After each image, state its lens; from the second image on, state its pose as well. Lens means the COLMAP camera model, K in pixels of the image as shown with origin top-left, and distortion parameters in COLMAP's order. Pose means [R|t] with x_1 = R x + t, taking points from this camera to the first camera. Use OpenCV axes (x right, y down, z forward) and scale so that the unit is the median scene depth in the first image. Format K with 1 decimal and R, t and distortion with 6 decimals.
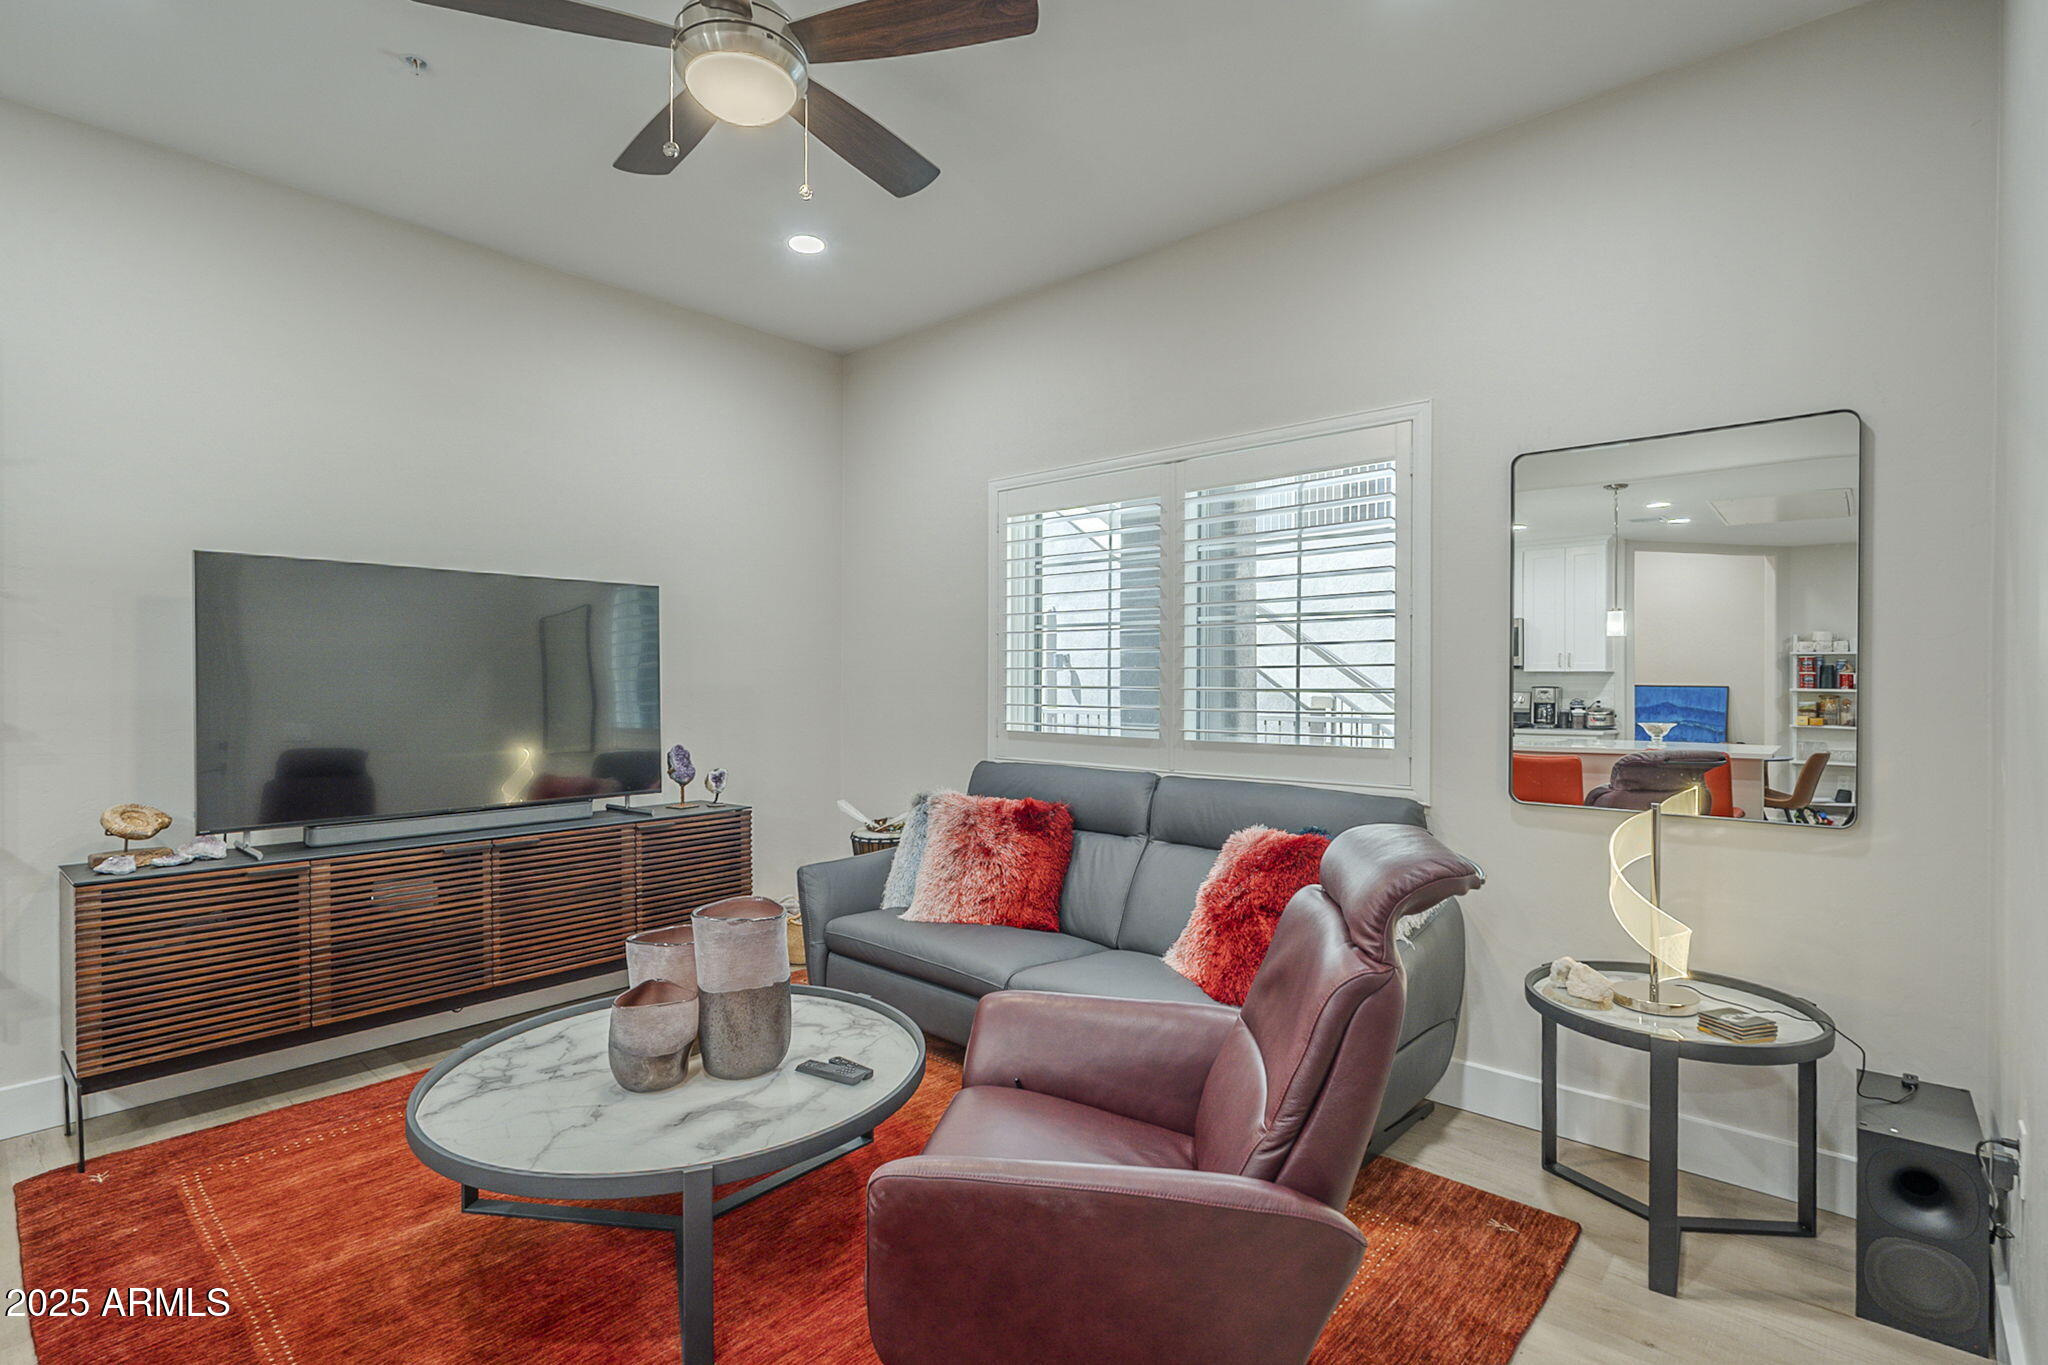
lens RADIAL K [[968.8, 0, 1024.0], [0, 968.8, 682.5], [0, 0, 1]] dist [0.001604, 0.000137]
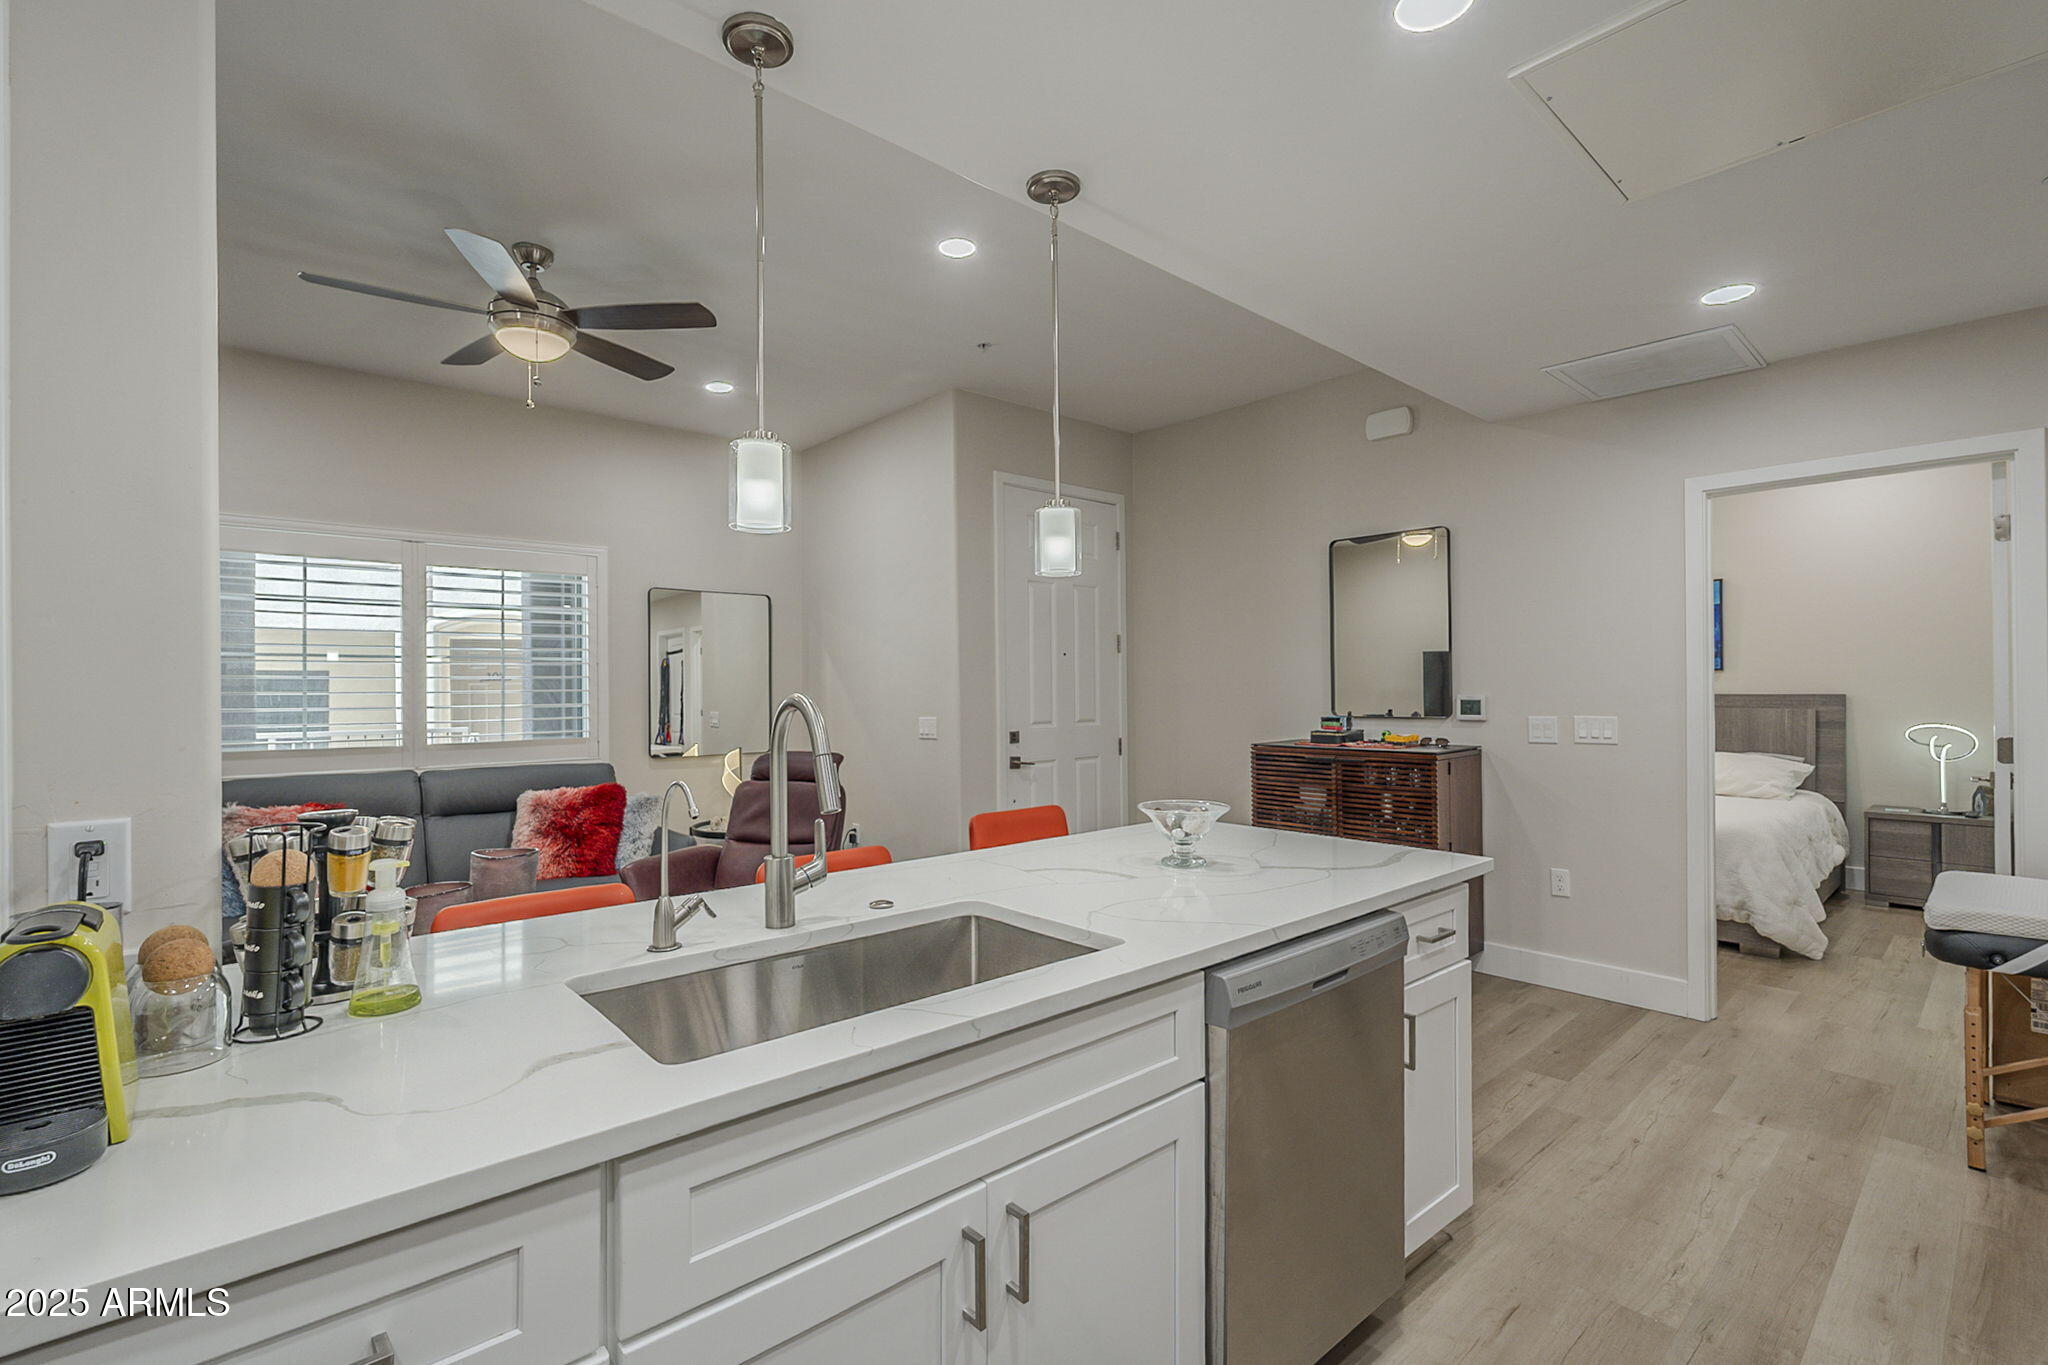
lens RADIAL K [[899.0, 0, 1003.6], [0, 899.0, 683.6], [0, 0, 1]] dist [0.000350, -0.000021]
pose [[0.131039, 0.004080, 0.991369, -1.120774], [0.008285, 0.999952, -0.005211, -0.014072], [-0.991343, 0.008896, 0.130999, 0.021340]]
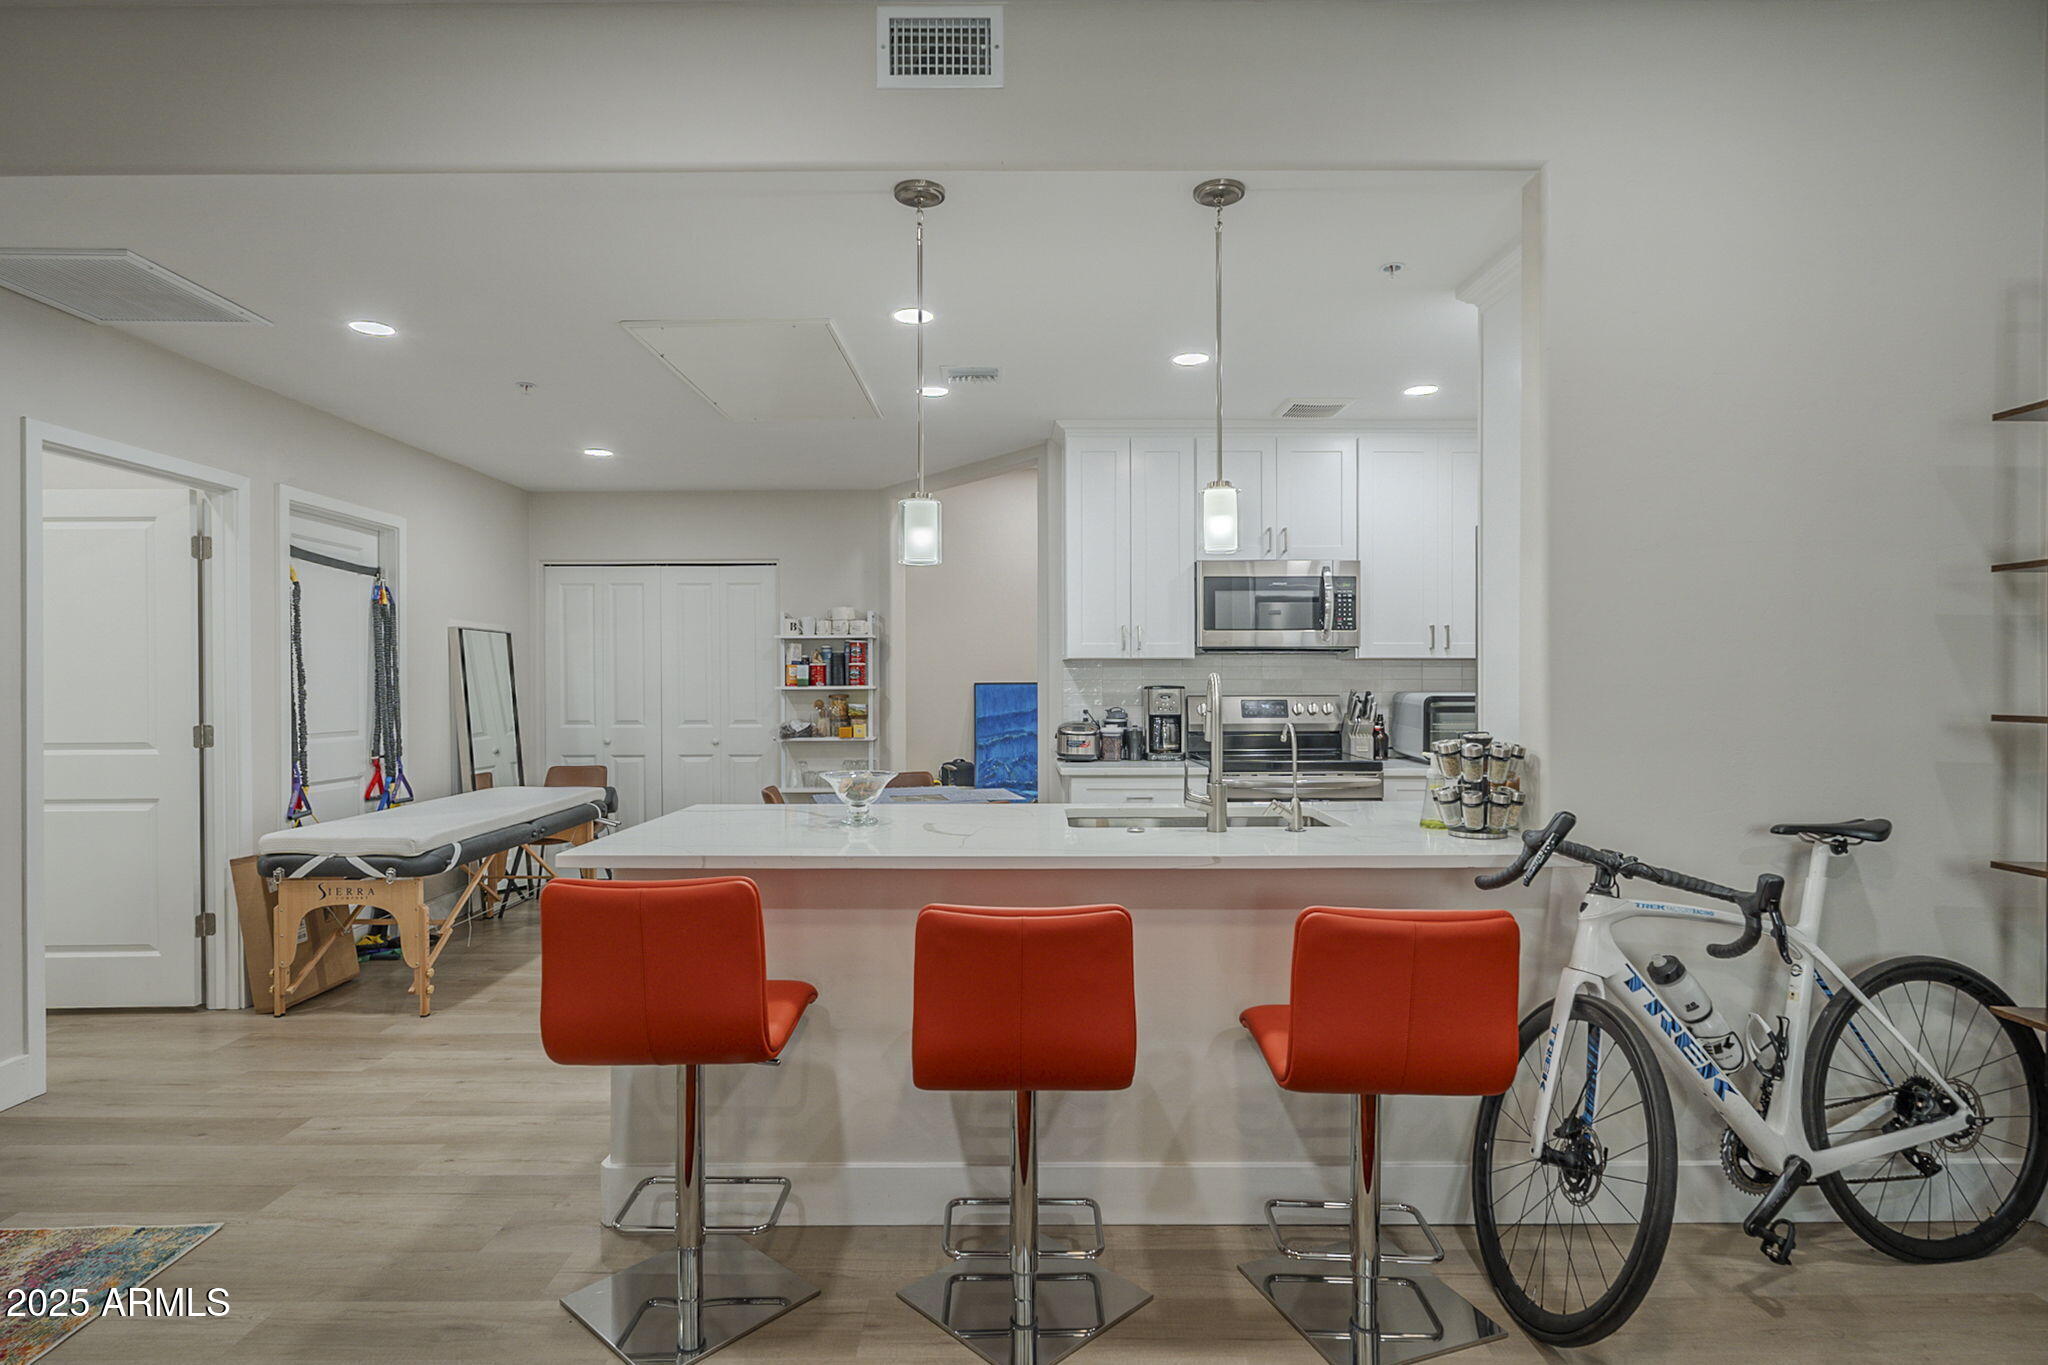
lens RADIAL K [[1032.3, 0, 1015.5], [0, 1032.3, 687.4], [0, 0, 1]] dist [0.001346, -0.000547]
pose [[-0.754868, 0.006445, -0.655845, 0.013056], [0.002855, 0.999975, 0.006541, -0.005216], [0.655870, 0.003066, -0.754867, 0.719835]]
